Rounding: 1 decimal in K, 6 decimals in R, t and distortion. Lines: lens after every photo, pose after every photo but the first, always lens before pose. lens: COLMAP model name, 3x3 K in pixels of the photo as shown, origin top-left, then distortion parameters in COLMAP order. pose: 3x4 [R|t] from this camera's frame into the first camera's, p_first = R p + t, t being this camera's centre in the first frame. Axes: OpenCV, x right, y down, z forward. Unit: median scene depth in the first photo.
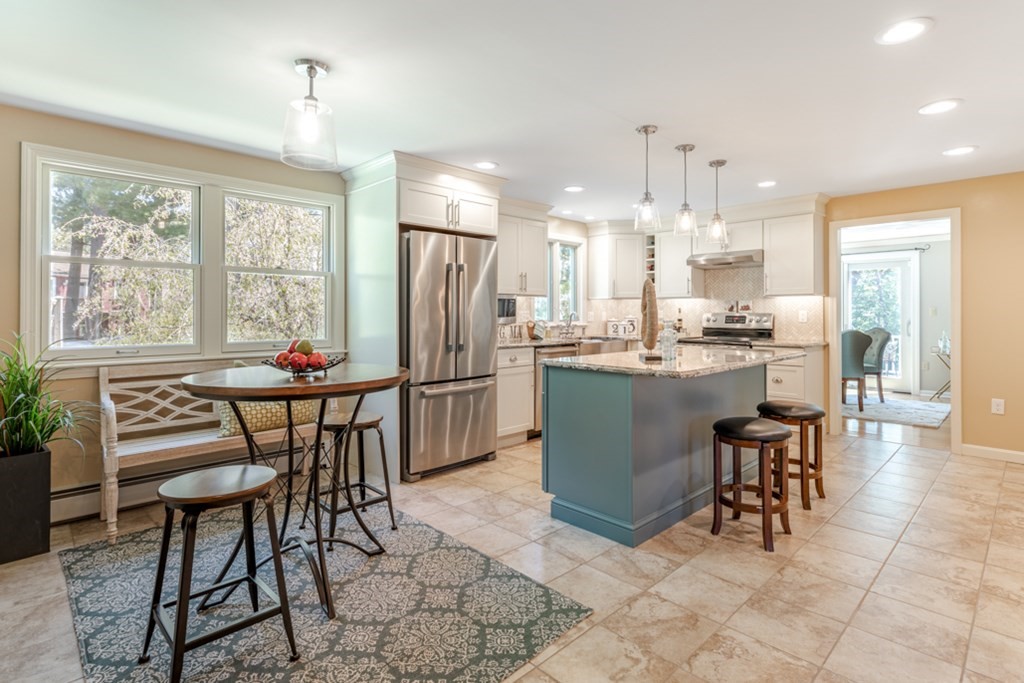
lens RADIAL K [[512.1, 0, 528.7], [0, 512.1, 309.6], [0, 0, 1]] dist [0.005479, 0.000447]
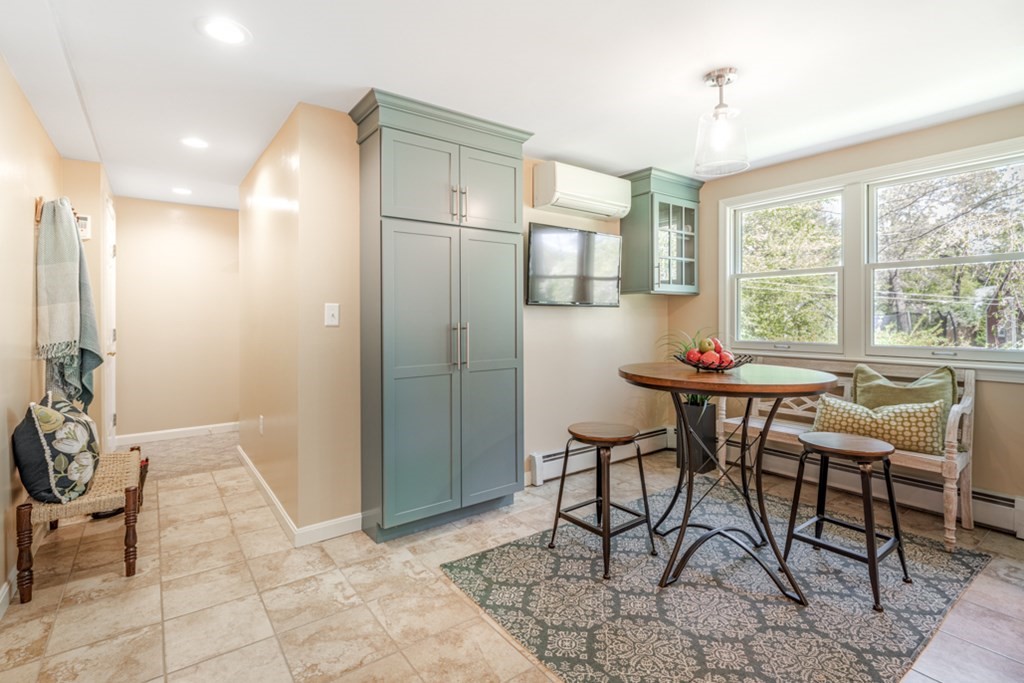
lens RADIAL K [[481.0, 0, 495.3], [0, 481.0, 317.0], [0, 0, 1]] dist [0.001178, 0.000287]
pose [[-0.166991, 0.000940, -0.985958, 0.335072], [0.012413, 0.999922, -0.001150, 0.003829], [0.985880, -0.012431, -0.166990, 0.387744]]
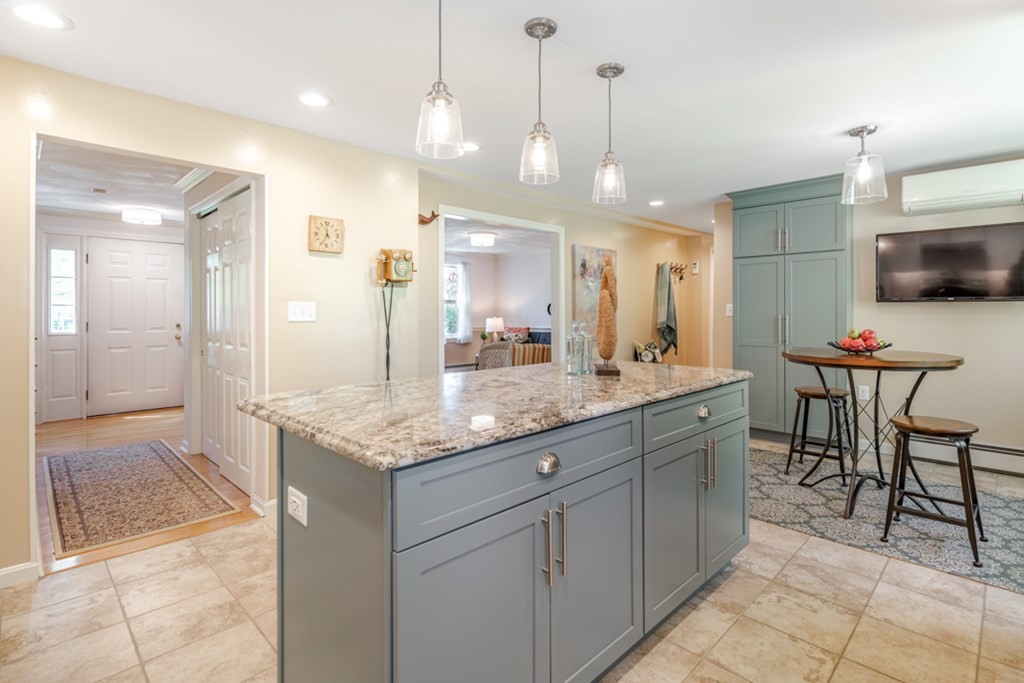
lens RADIAL K [[494.6, 0, 520.4], [0, 494.6, 311.8], [0, 0, 1]] dist [-0.001258, -0.000144]
pose [[-0.999992, -0.000228, 0.003879, 0.263567], [-0.000270, 0.999941, -0.010883, 0.013934], [-0.003876, -0.010884, -0.999933, 1.267298]]
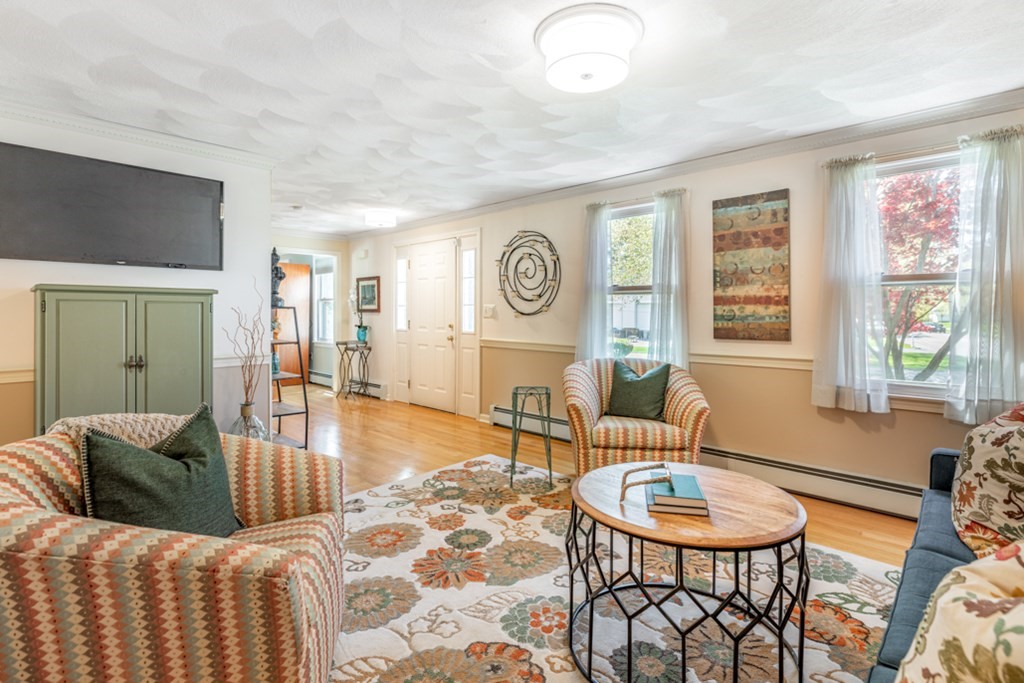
lens RADIAL K [[489.6, 0, 514.9], [0, 489.6, 307.8], [0, 0, 1]] dist [0.001758, -0.000096]
pose [[-0.029509, 0.005178, 0.999551, -0.080043], [-0.006657, 0.999963, -0.005376, -0.004323], [-0.999542, -0.006813, -0.029473, -0.343249]]
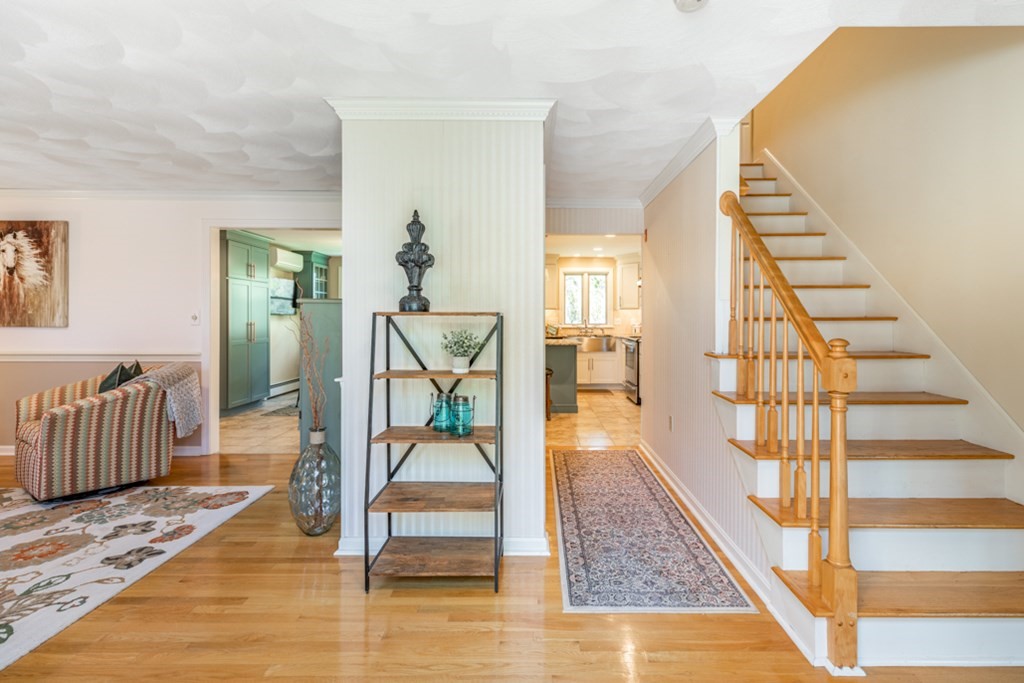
lens RADIAL K [[480.8, 0, 542.5], [0, 480.8, 319.8], [0, 0, 1]] dist [0.000042, 0.000781]
pose [[0.716430, 0.001417, -0.697658, 1.381836], [0.004845, 0.999964, 0.007006, -0.002577], [0.697642, -0.008399, 0.716397, -0.193099]]
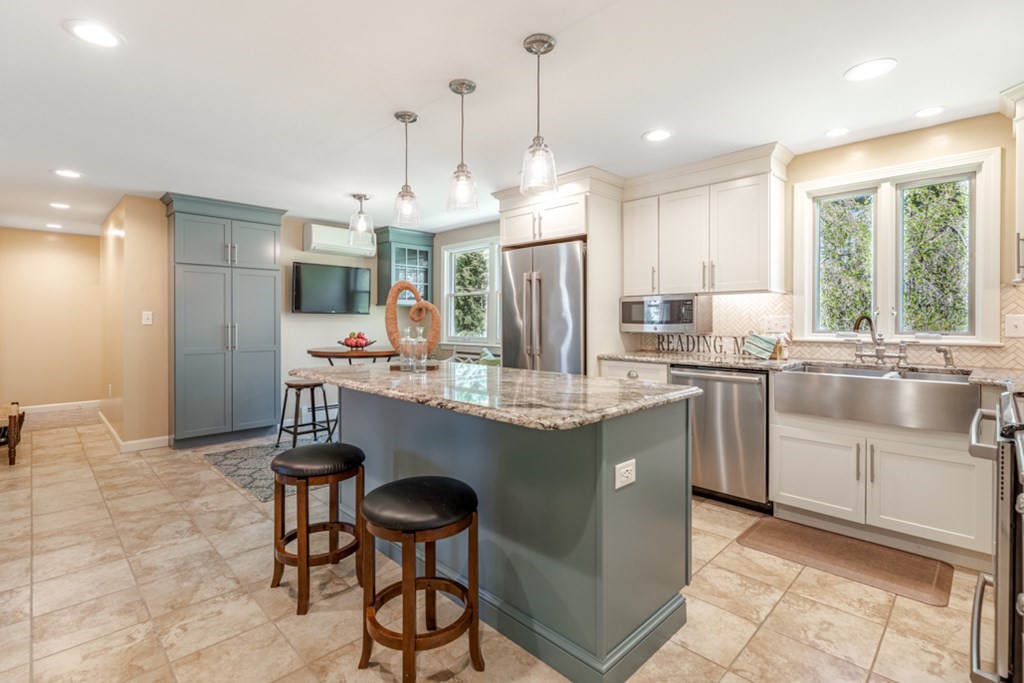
lens RADIAL K [[478.2, 0, 498.6], [0, 478.2, 322.2], [0, 0, 1]] dist [0.002412, 0.000282]
pose [[-0.018713, 0.003383, -0.999819, 0.788103], [0.007716, 0.999965, 0.003239, 0.008800], [0.999795, -0.007654, -0.018738, 0.859687]]
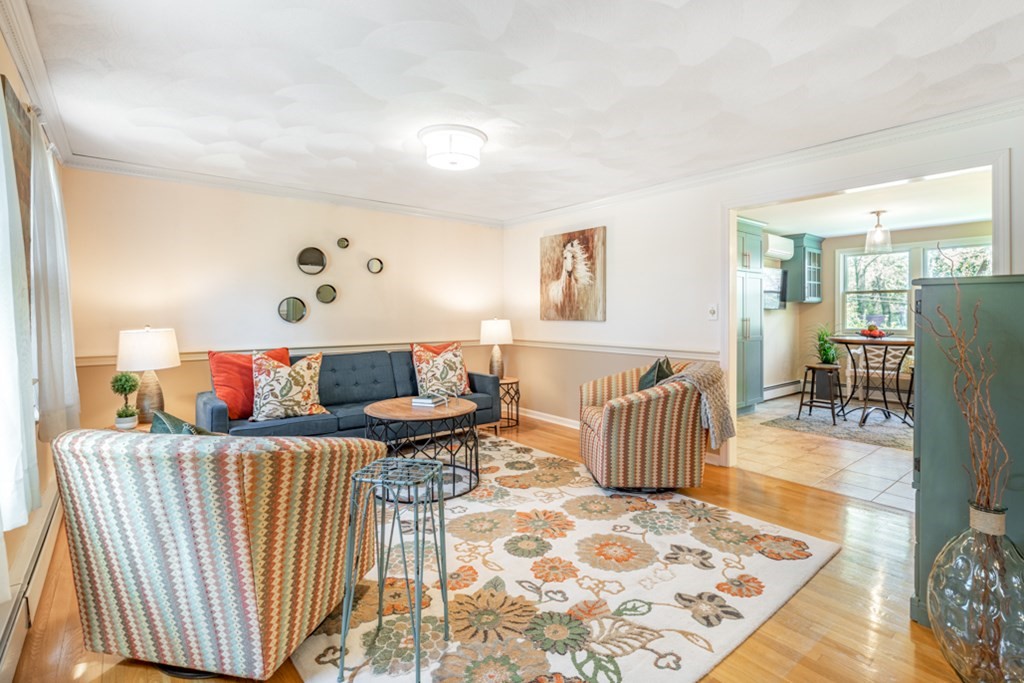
lens RADIAL K [[485.1, 0, 510.2], [0, 485.1, 313.1], [0, 0, 1]] dist [0.000882, 0.000092]
pose [[-0.111843, -0.004481, -0.993716, 1.119191], [0.007884, 0.999954, -0.005397, 0.000391], [0.993695, -0.008438, -0.111802, -0.258563]]
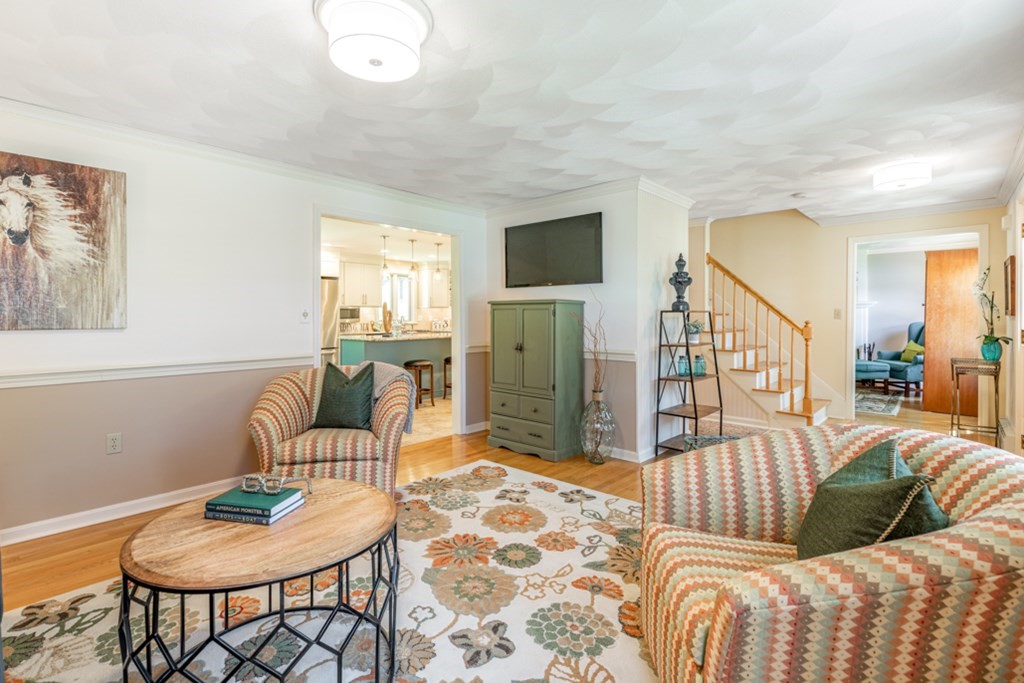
lens RADIAL K [[478.9, 0, 501.7], [0, 478.9, 323.1], [0, 0, 1]] dist [0.000017, -0.000090]
pose [[0.999295, -0.003845, 0.037355, 0.492565], [0.003019, 0.999751, 0.022132, -0.006312], [-0.037431, -0.022003, 0.999057, -0.862354]]
